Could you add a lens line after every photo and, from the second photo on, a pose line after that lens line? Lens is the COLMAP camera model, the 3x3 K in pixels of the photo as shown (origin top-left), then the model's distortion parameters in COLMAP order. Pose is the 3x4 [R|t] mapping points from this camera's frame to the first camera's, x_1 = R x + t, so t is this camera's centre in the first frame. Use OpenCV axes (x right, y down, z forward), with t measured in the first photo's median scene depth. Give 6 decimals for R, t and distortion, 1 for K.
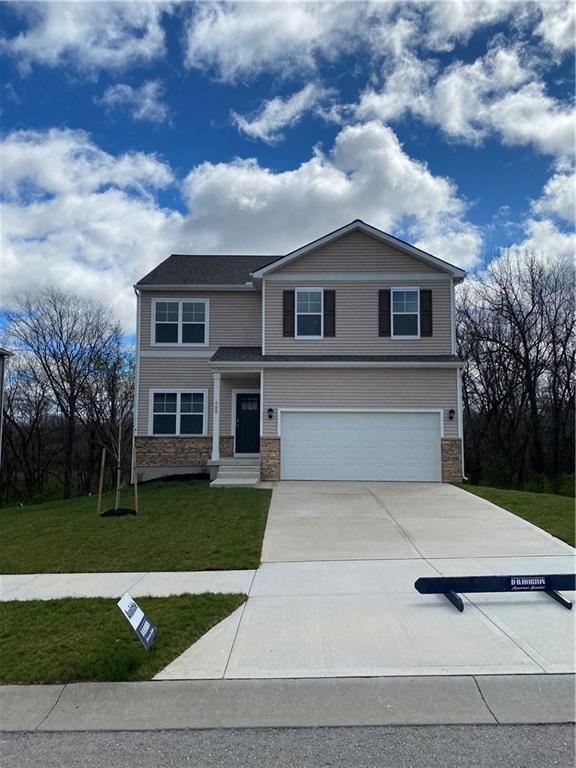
lens RADIAL K [[579.5, 0, 288.0], [0, 579.5, 384.0], [0, 0, 1]] dist [0.000367, 0.000072]
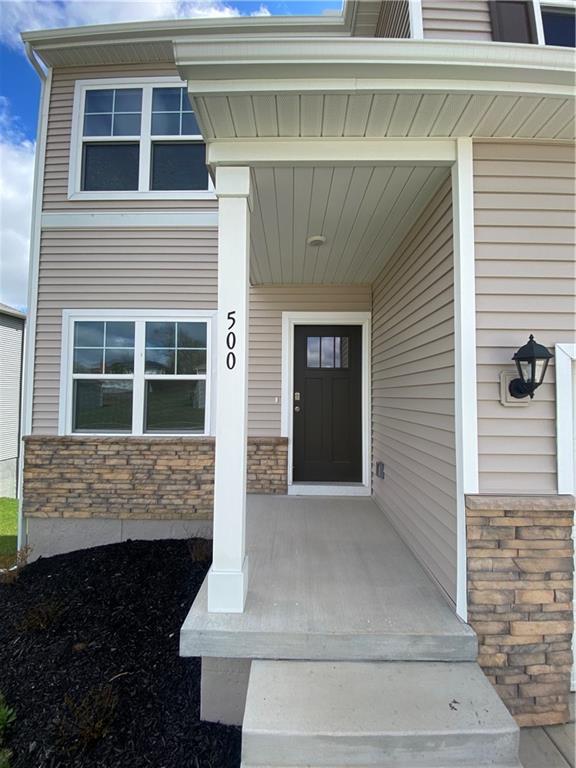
lens RADIAL K [[313.9, 0, 288.0], [0, 313.9, 384.0], [0, 0, 1]] dist [-0.037229, -0.000135]
pose [[0.999992, 0.000960, -0.003913, -0.092879], [-0.000731, 0.998307, 0.058167, 0.044070], [0.003963, -0.058164, 0.998299, 0.803152]]
